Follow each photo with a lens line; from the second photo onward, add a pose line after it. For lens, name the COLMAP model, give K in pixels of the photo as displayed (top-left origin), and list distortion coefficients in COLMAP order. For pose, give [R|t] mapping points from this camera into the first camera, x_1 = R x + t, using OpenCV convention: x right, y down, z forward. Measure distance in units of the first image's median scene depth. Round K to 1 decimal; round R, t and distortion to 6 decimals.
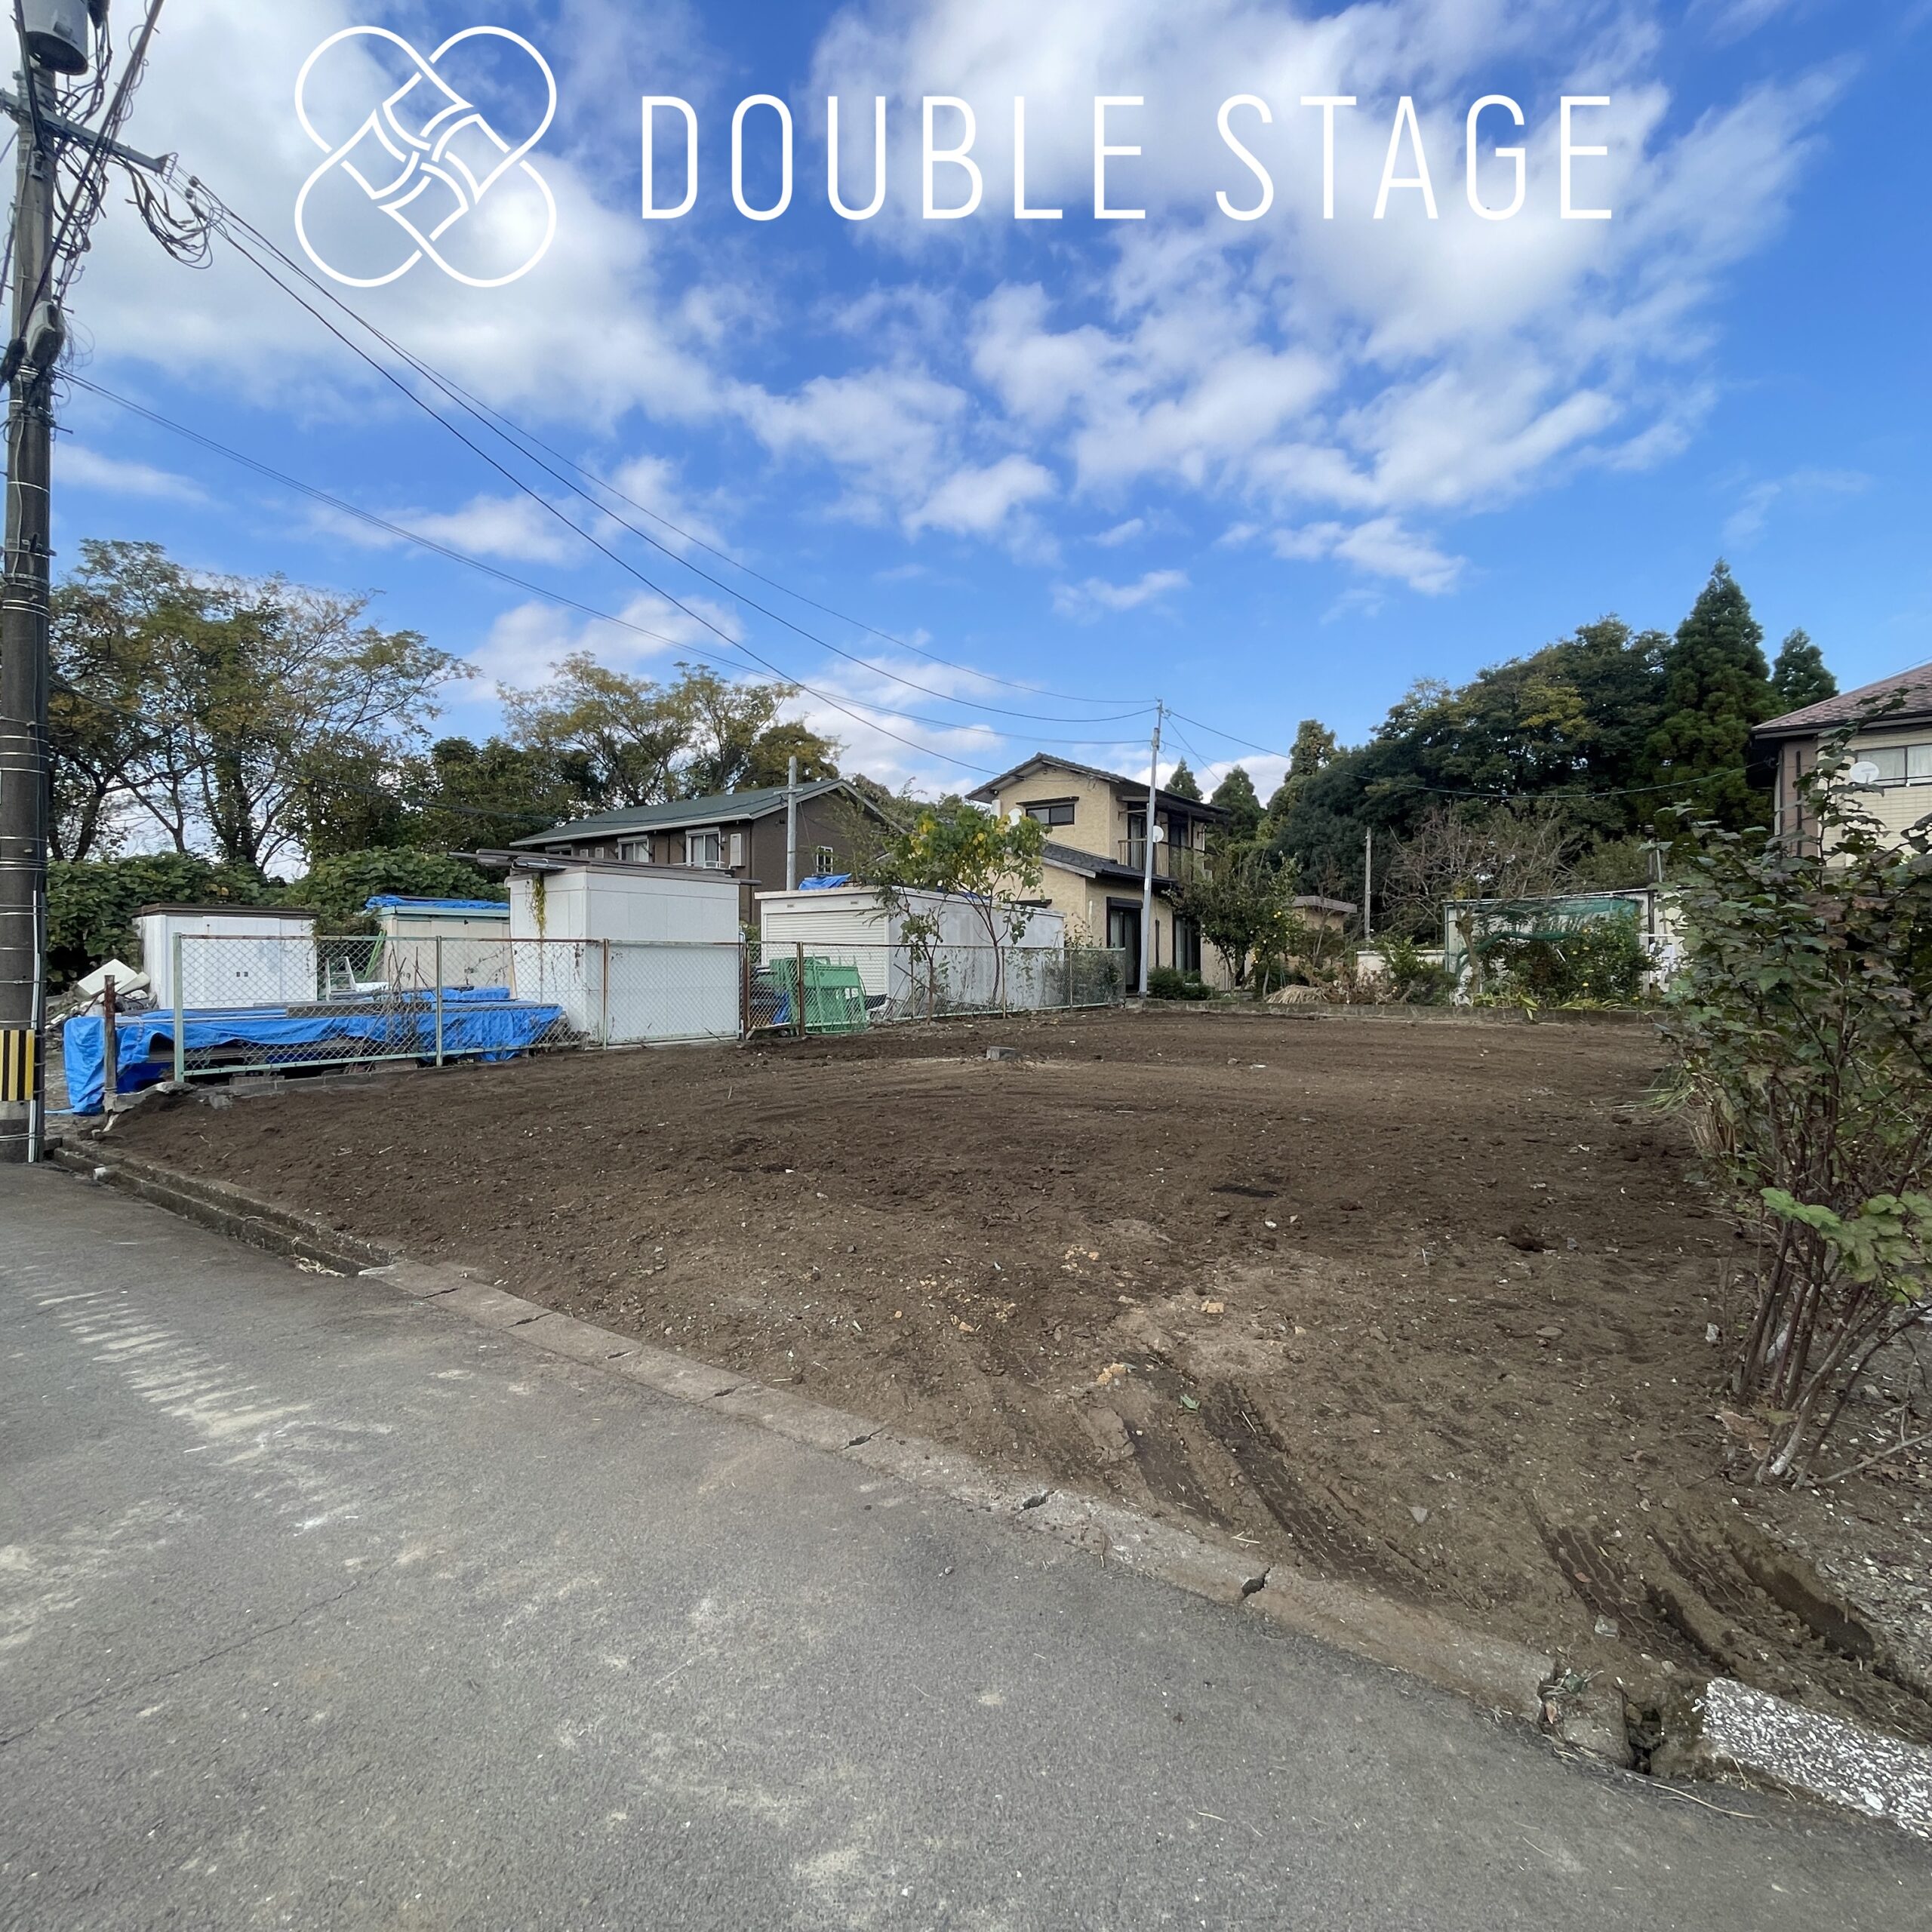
lens RADIAL K [[1042.7, 0, 965.6], [0, 1042.7, 966.4], [0, 0, 1]] dist [-0.001209, -0.000679]
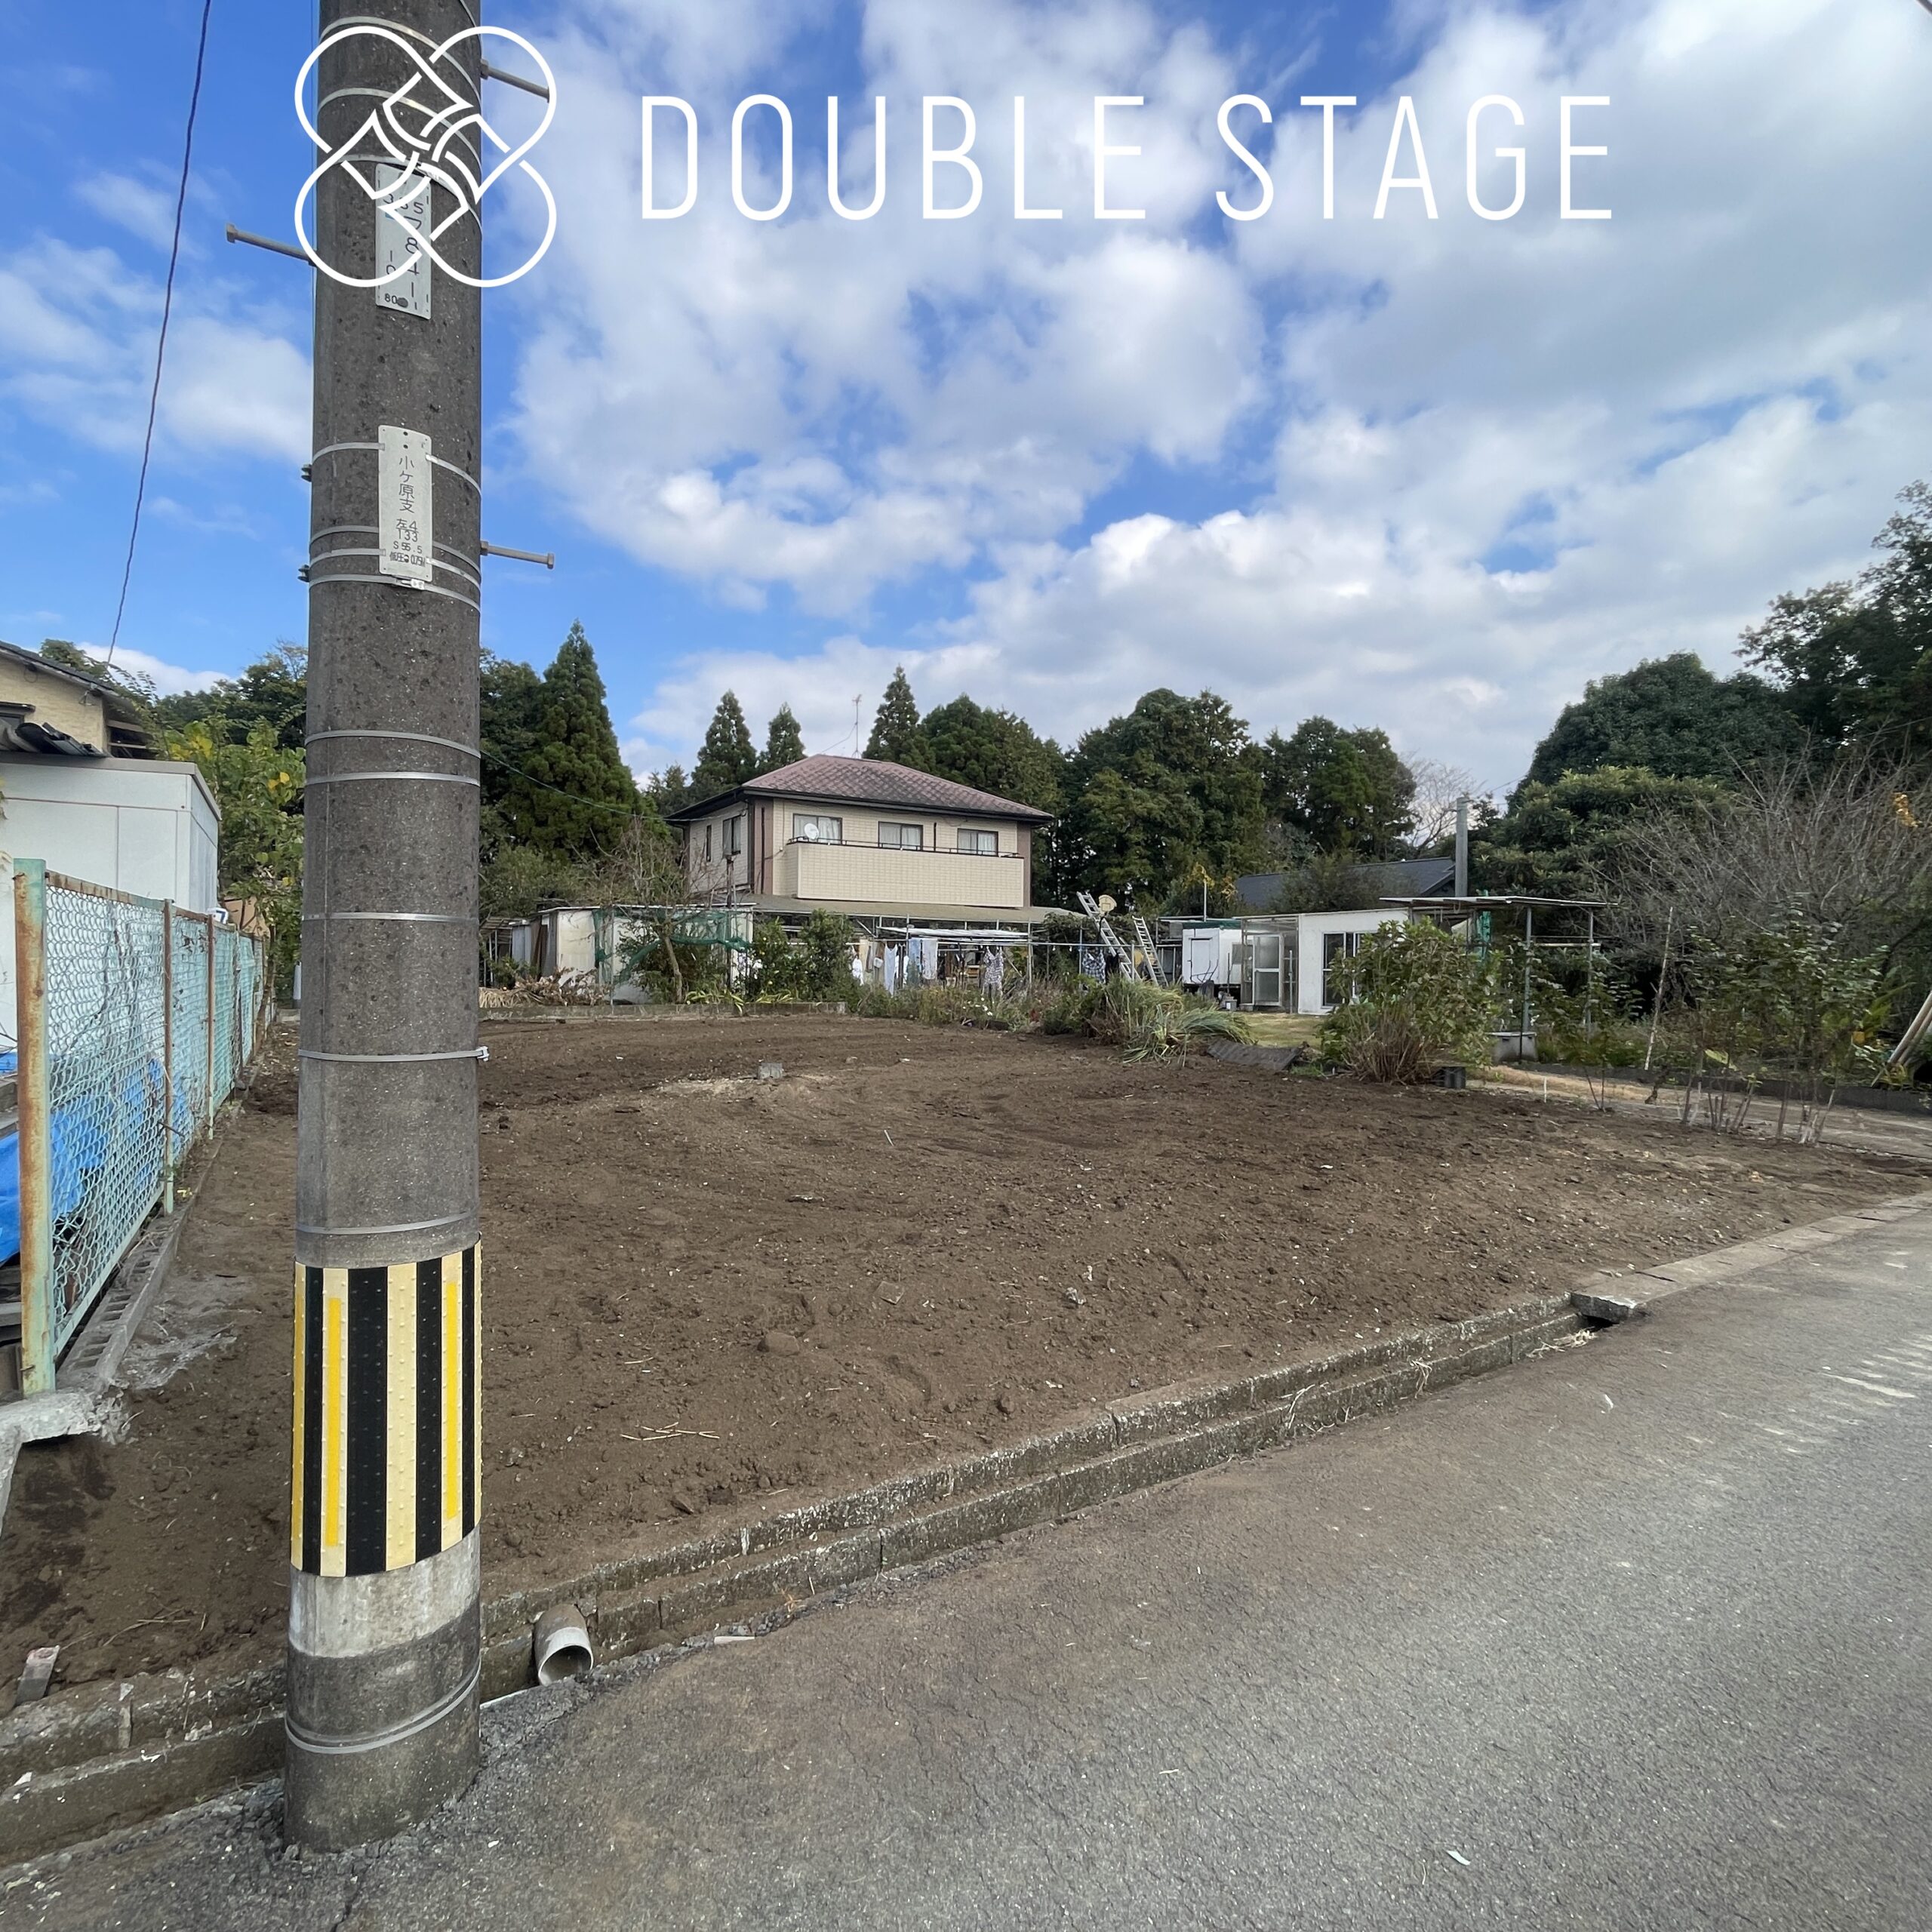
lens RADIAL K [[1042.7, 0, 970.4], [0, 1042.7, 962.8], [0, 0, 1]] dist [-0.001209, -0.000679]
pose [[0.368151, 0.005349, 0.929751, -0.517317], [-0.006409, 0.999974, -0.003216, -0.004362], [-0.929744, -0.004775, 0.368176, 0.368621]]
